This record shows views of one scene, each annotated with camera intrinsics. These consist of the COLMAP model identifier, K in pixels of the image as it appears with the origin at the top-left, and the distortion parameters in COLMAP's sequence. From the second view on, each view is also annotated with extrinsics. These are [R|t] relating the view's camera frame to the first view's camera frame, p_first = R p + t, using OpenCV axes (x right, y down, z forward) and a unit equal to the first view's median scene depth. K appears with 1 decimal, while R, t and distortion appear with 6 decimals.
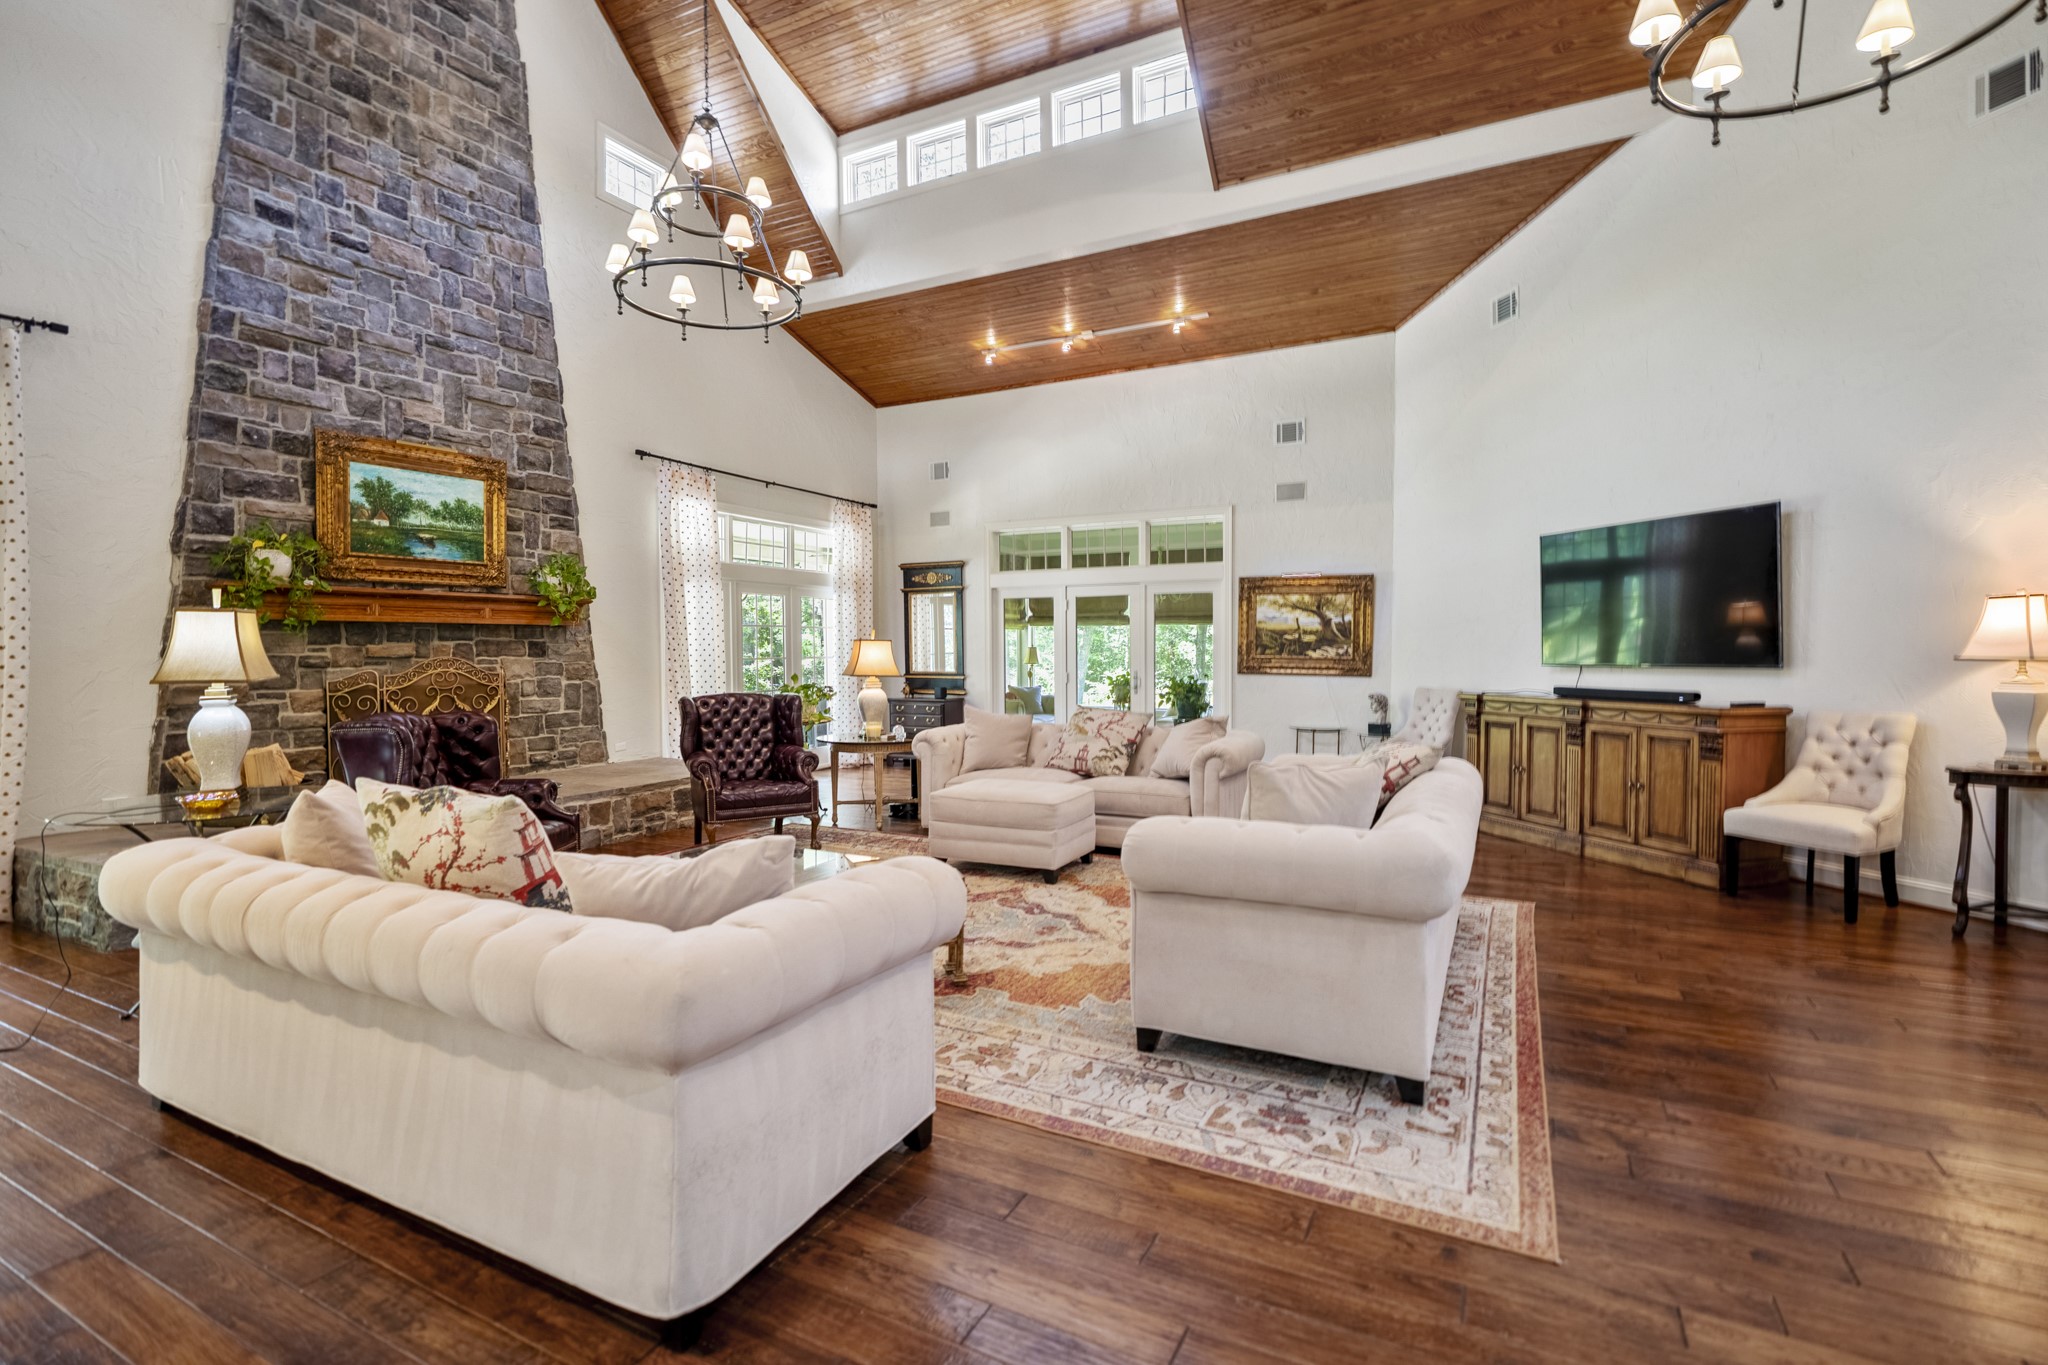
lens RADIAL K [[947.3, 0, 1026.2], [0, 947.3, 675.6], [0, 0, 1]] dist [-0.005529, 0.000683]
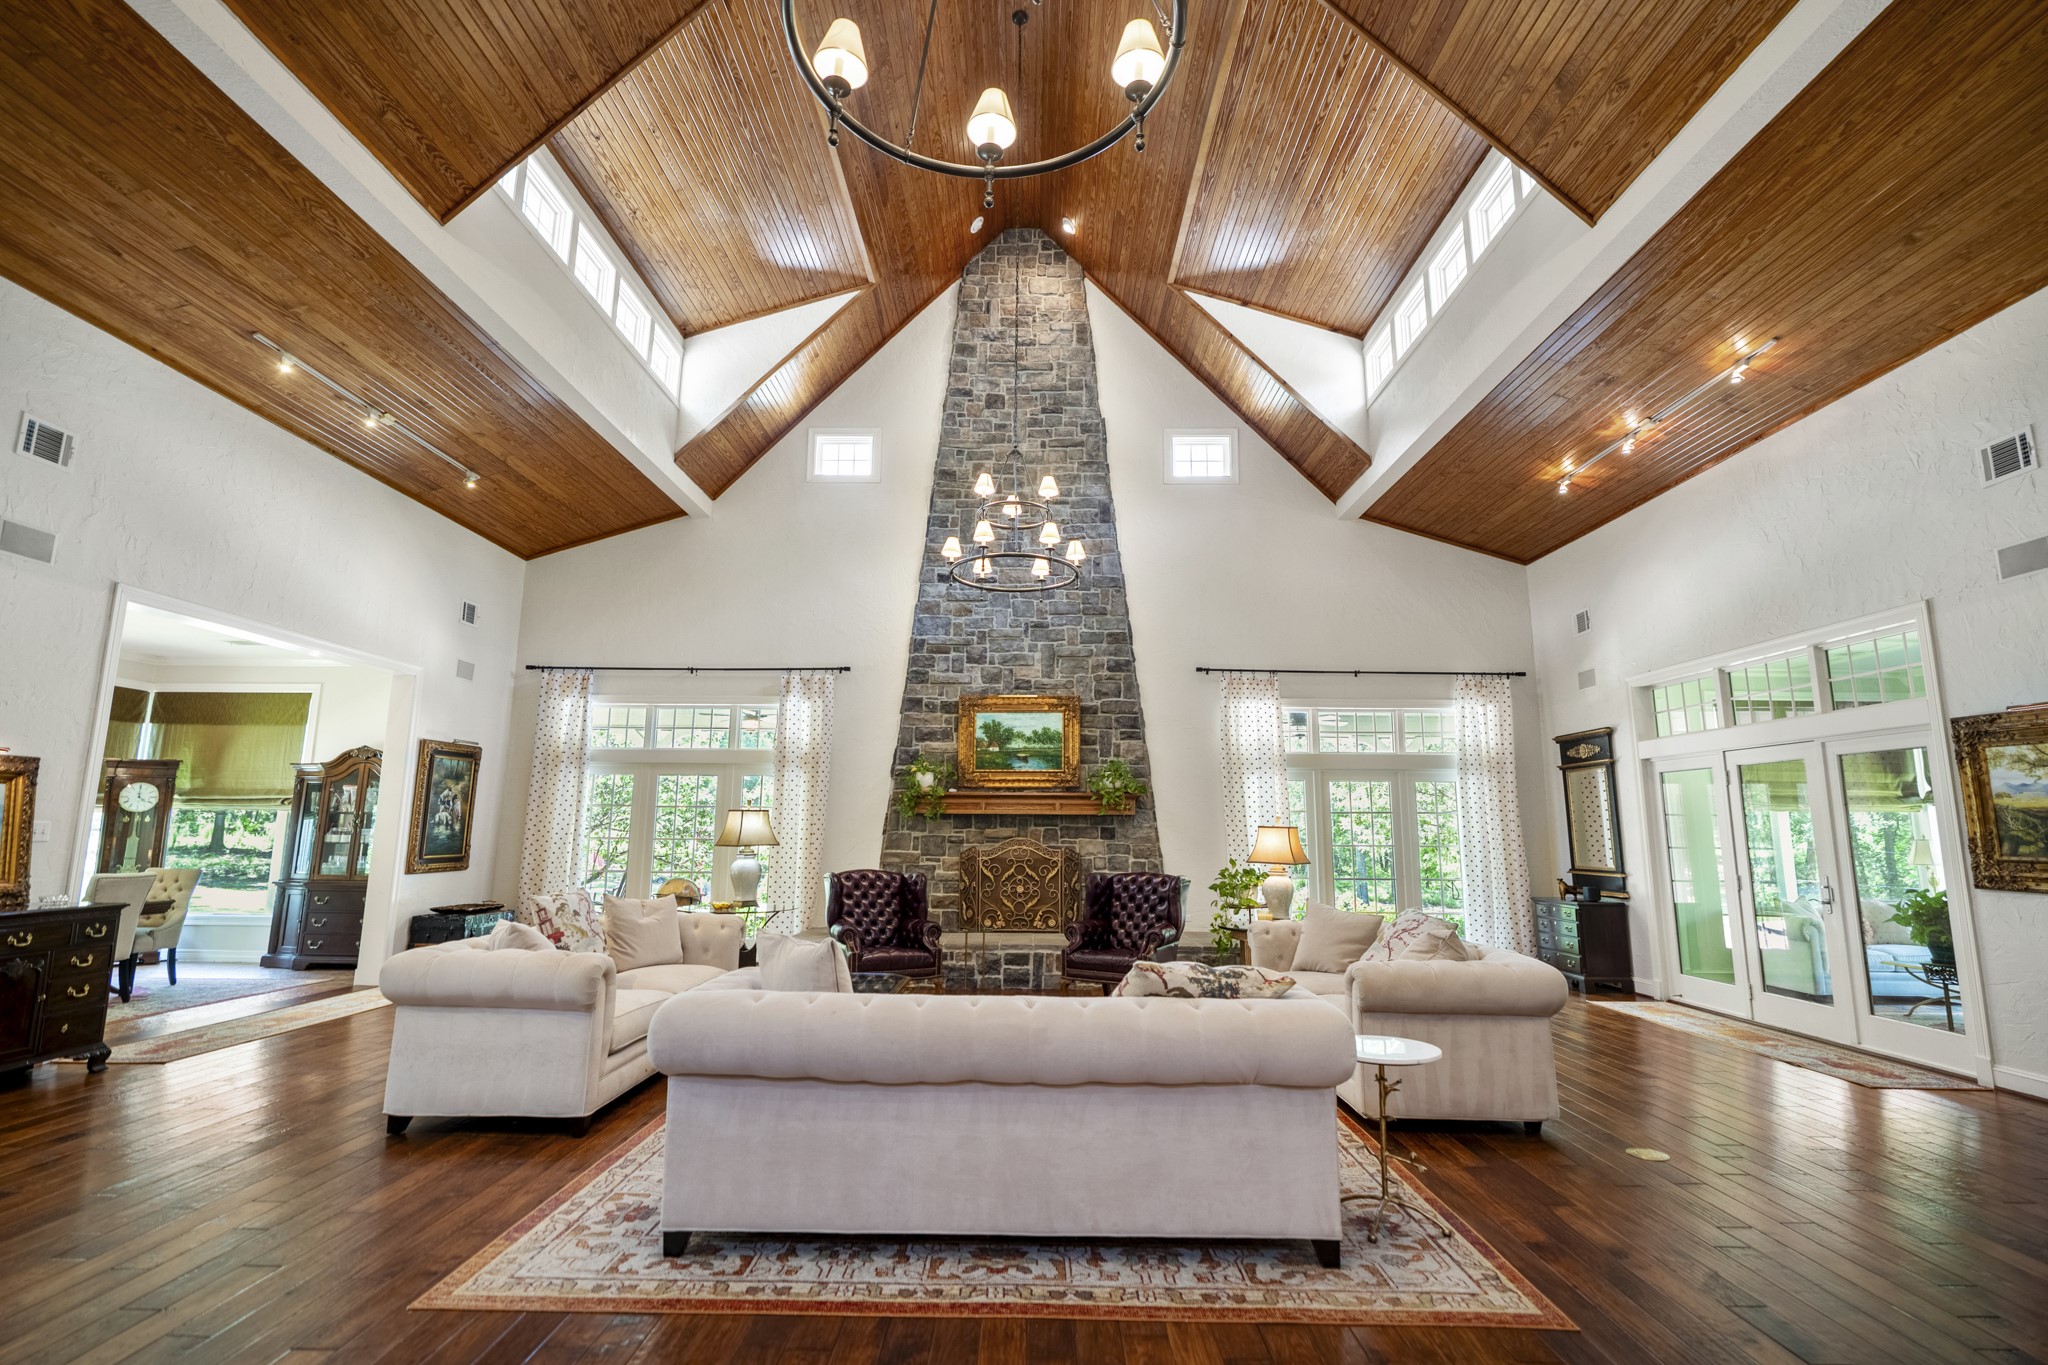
lens RADIAL K [[947.3, 0, 1030.6], [0, 947.3, 680.8], [0, 0, 1]] dist [-0.005529, 0.000683]
pose [[0.451629, -0.134064, -0.882076, 0.683524], [-0.036403, 0.985054, -0.168353, -0.012627], [0.891463, 0.108143, 0.439998, 0.339944]]
